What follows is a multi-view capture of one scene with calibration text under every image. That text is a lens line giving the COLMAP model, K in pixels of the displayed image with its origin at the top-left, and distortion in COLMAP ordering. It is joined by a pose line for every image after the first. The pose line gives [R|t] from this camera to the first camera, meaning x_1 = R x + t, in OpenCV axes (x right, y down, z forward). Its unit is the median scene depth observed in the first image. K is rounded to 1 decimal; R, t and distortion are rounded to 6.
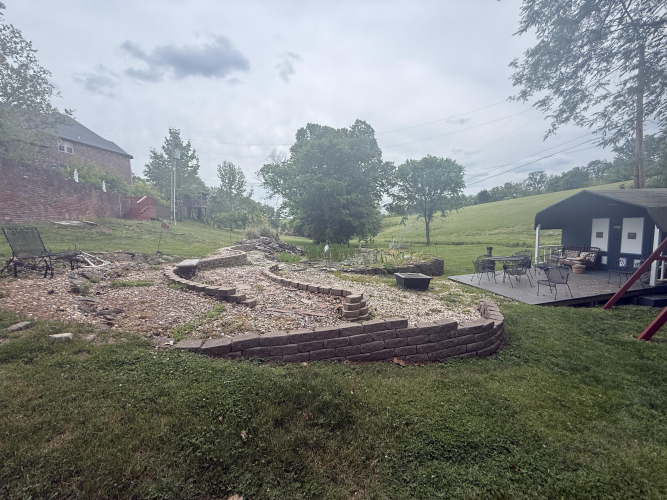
lens RADIAL K [[263.6, 0, 332.6], [0, 263.6, 253.7], [0, 0, 1]] dist [-0.006449, 0.001413]
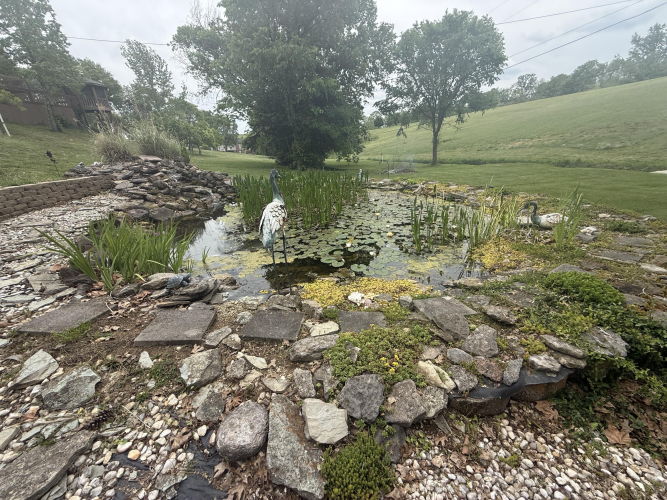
lens RADIAL K [[263.6, 0, 336.5], [0, 263.6, 254.3], [0, 0, 1]] dist [-0.006449, 0.001413]
pose [[0.992680, -0.055047, 0.107503, 0.000652], [0.021017, 0.955248, 0.295059, -0.017016], [-0.118934, -0.290640, 0.949412, 0.277326]]
